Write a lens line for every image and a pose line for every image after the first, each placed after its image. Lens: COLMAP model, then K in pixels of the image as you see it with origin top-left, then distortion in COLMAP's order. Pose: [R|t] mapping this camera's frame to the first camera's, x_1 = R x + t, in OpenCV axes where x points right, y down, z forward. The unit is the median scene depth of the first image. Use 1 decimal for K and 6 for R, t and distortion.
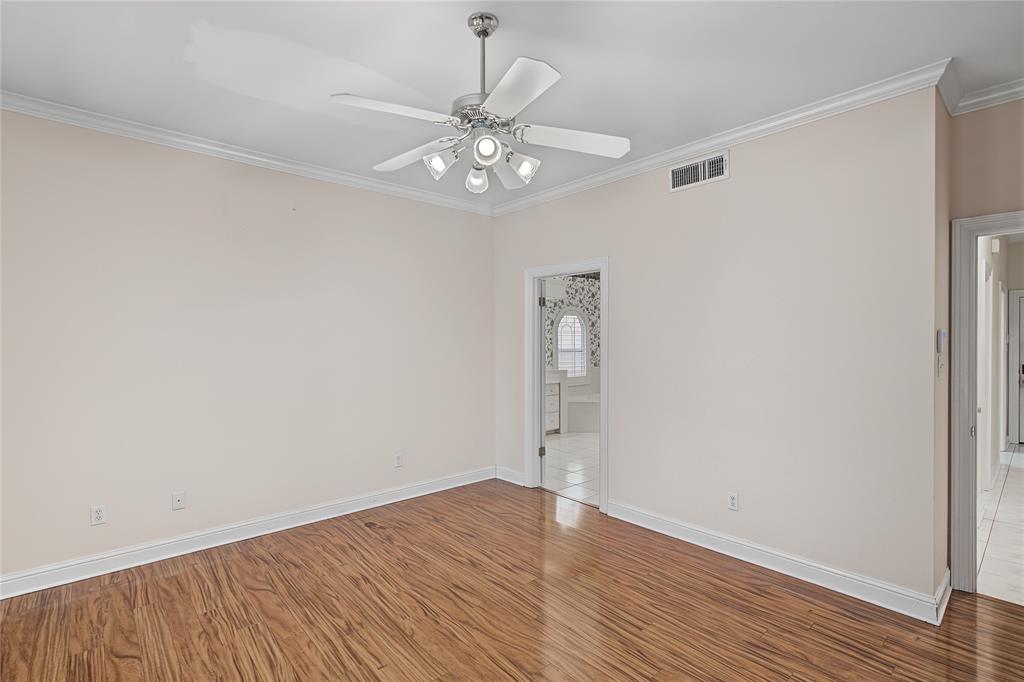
lens RADIAL K [[474.7, 0, 515.4], [0, 474.7, 337.8], [0, 0, 1]] dist [-0.013939, -0.001155]
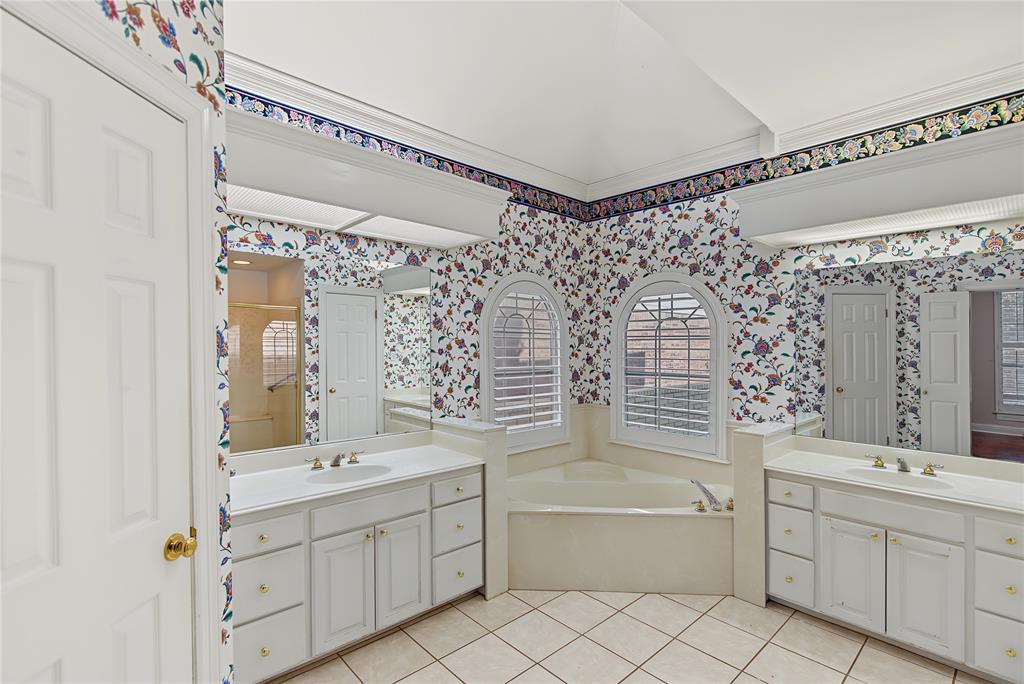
lens RADIAL K [[474.7, 0, 501.2], [0, 474.7, 344.2], [0, 0, 1]] dist [-0.013939, -0.001155]
pose [[0.999999, -0.000979, -0.000577, 0.098148], [0.000974, 0.999973, -0.007303, 0.004188], [0.000584, 0.007303, 0.999973, 0.576942]]
